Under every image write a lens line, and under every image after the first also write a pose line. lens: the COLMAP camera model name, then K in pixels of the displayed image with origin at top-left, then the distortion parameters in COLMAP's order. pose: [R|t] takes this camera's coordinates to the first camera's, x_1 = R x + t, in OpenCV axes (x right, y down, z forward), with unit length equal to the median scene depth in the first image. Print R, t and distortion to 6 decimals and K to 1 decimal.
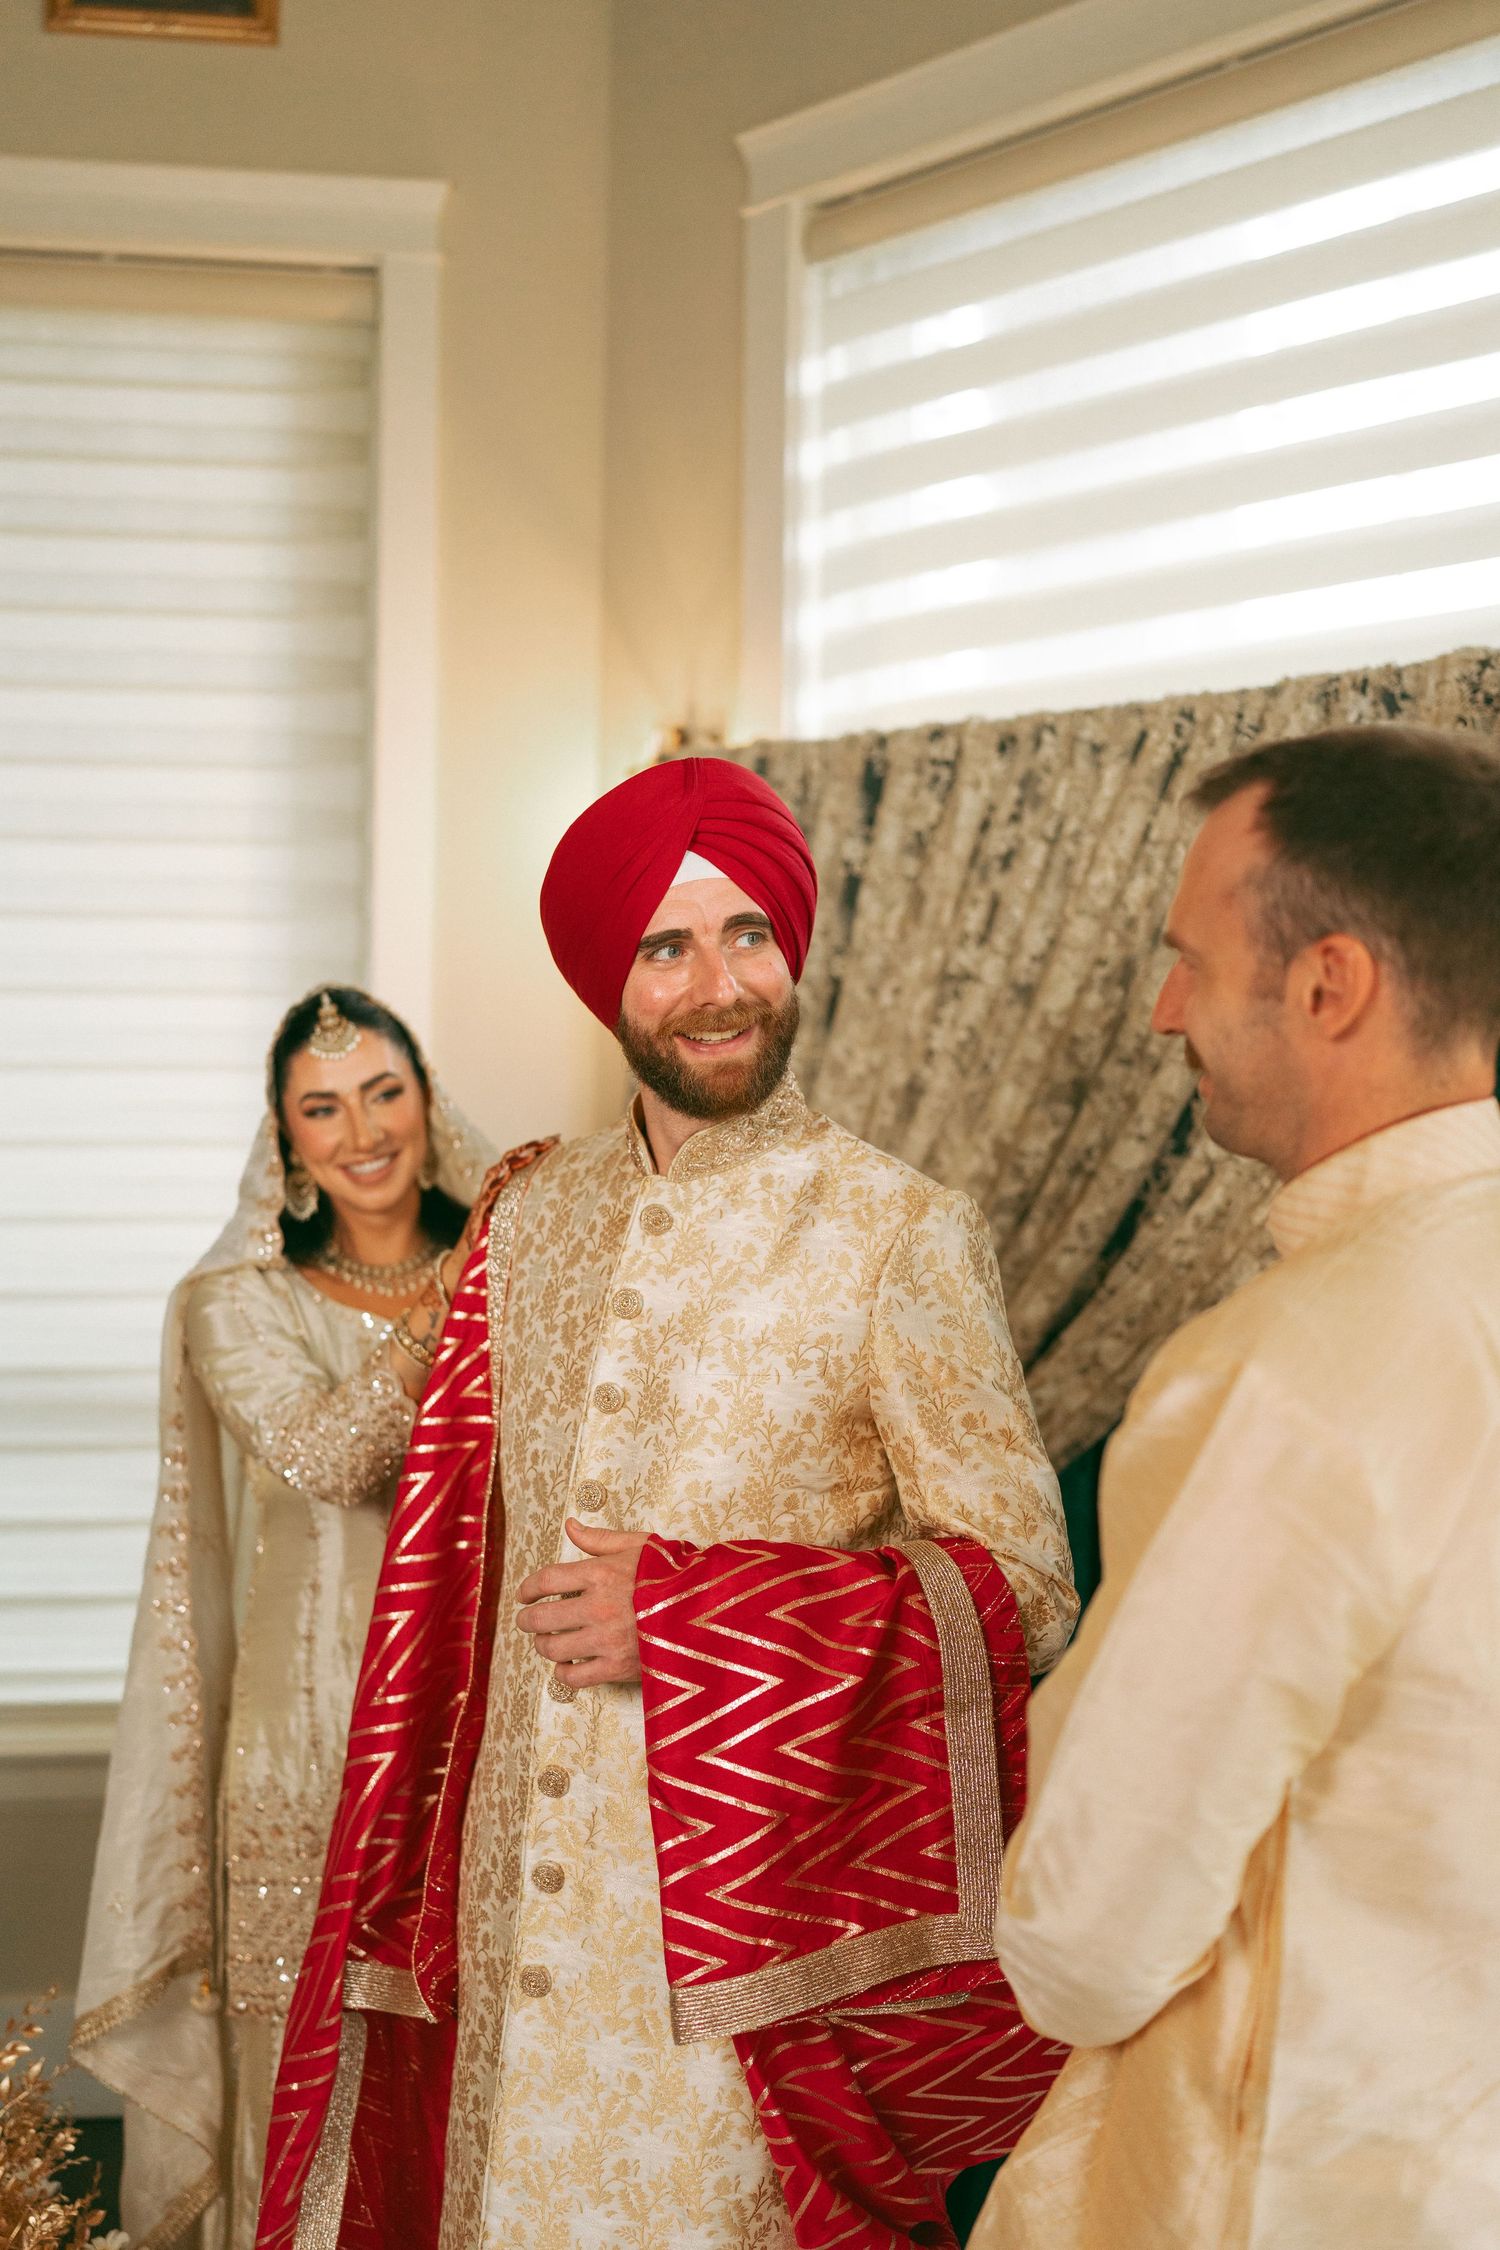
lens RADIAL K [[2212.7, 0, 756.7], [0, 2212.7, 1146.3], [0, 0, 1]] dist [0.005523, 0.000000]
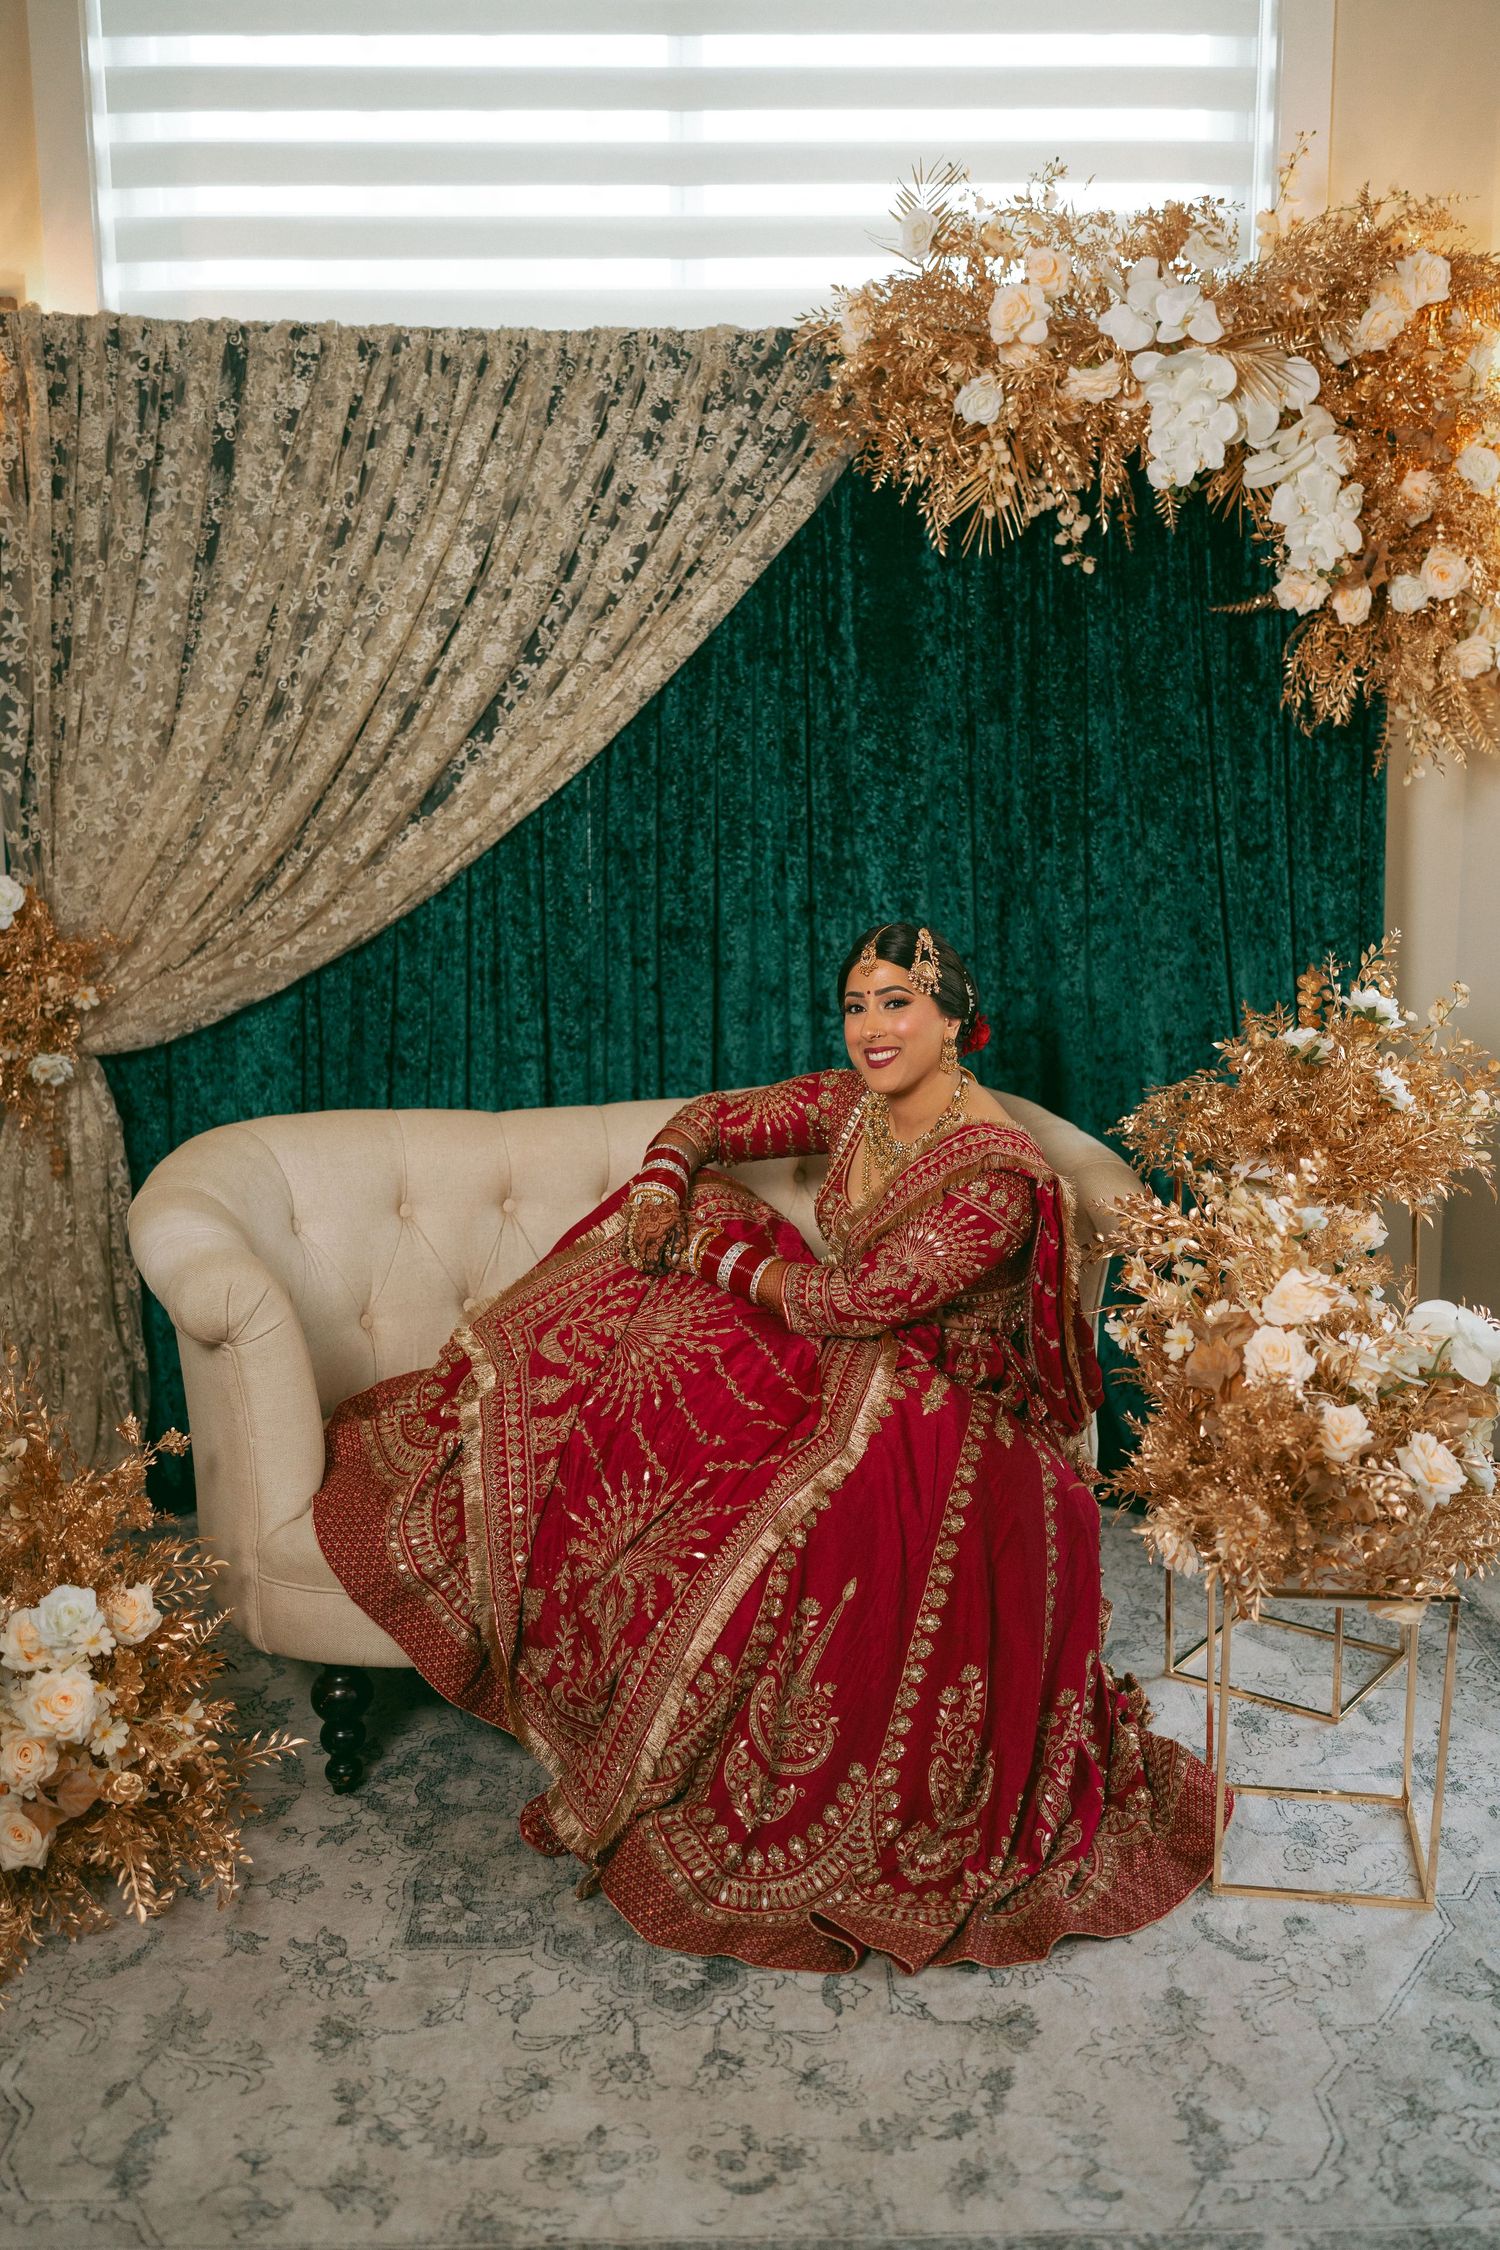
lens RADIAL K [[2212.7, 0, 753.3], [0, 2212.7, 1126.0], [0, 0, 1]] dist [0.005523, 0.000000]
pose [[0.741544, -0.142787, 0.655534, -0.654656], [0.009500, 0.979227, 0.202547, 0.008476], [-0.670837, -0.143970, 0.727496, -0.189952]]
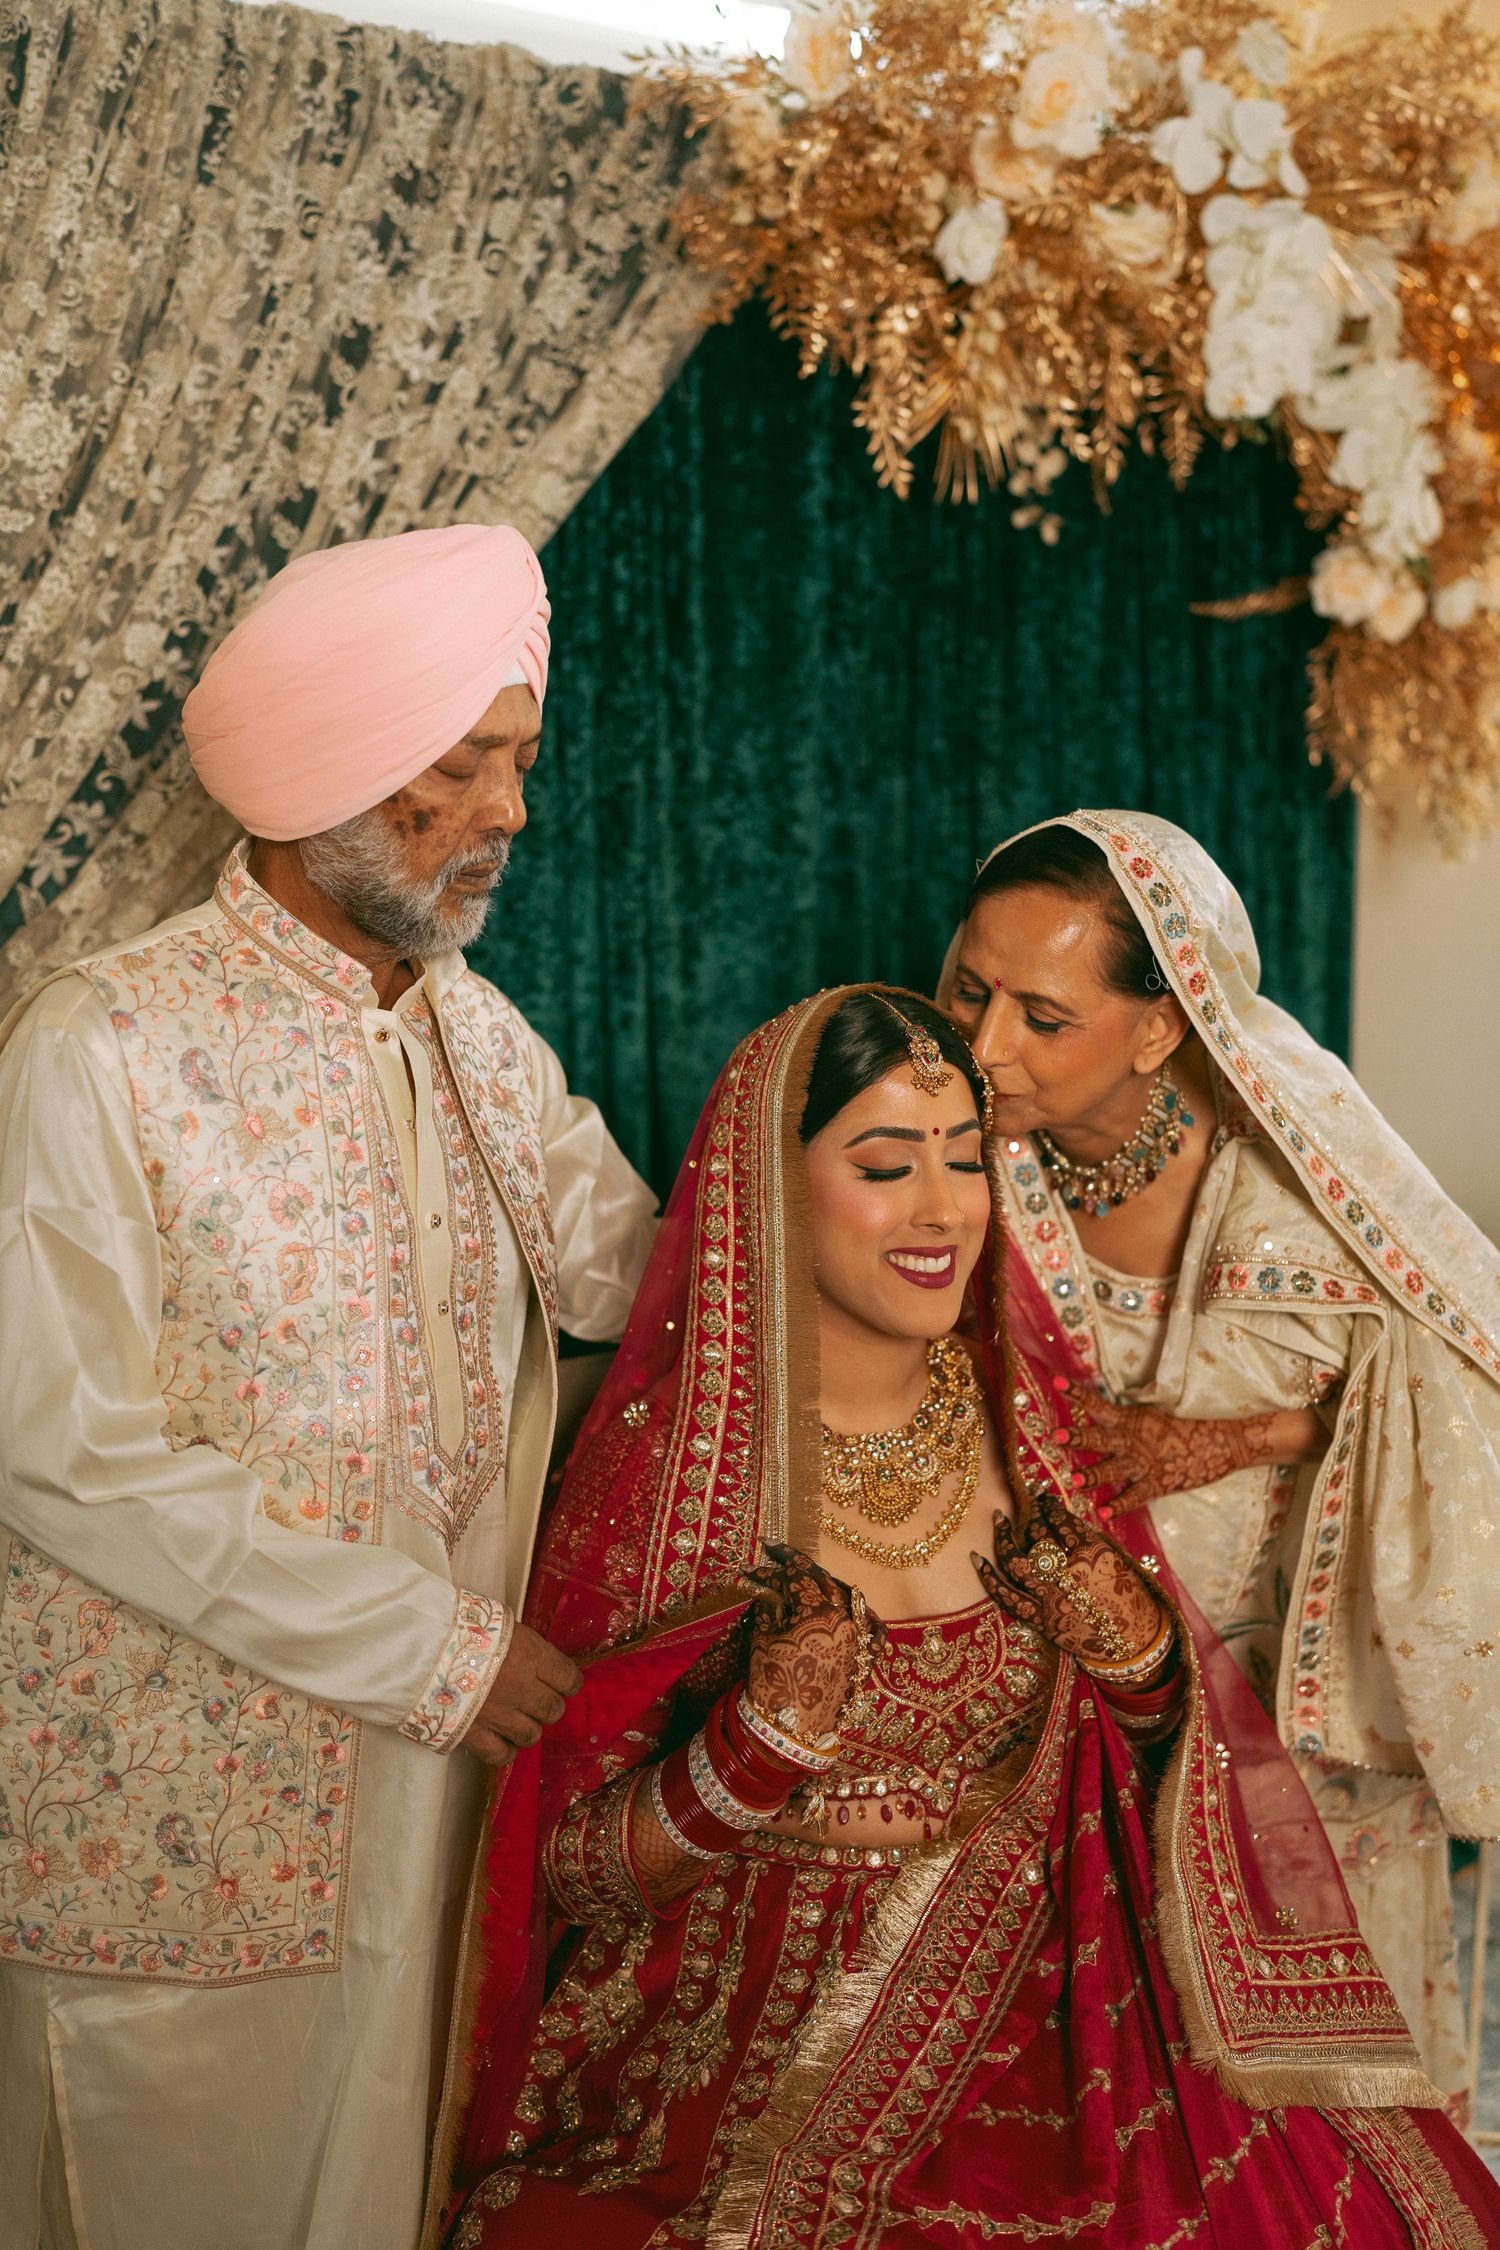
lens RADIAL K [[2212.7, 0, 802.1], [0, 2212.7, 1155.2], [0, 0, 1]] dist [0.005523, 0.000000]
pose [[0.268677, -0.195189, 0.943246, -0.463723], [-0.026817, 0.977358, 0.209886, 0.009026], [-0.962857, -0.081686, 0.257359, 0.549138]]
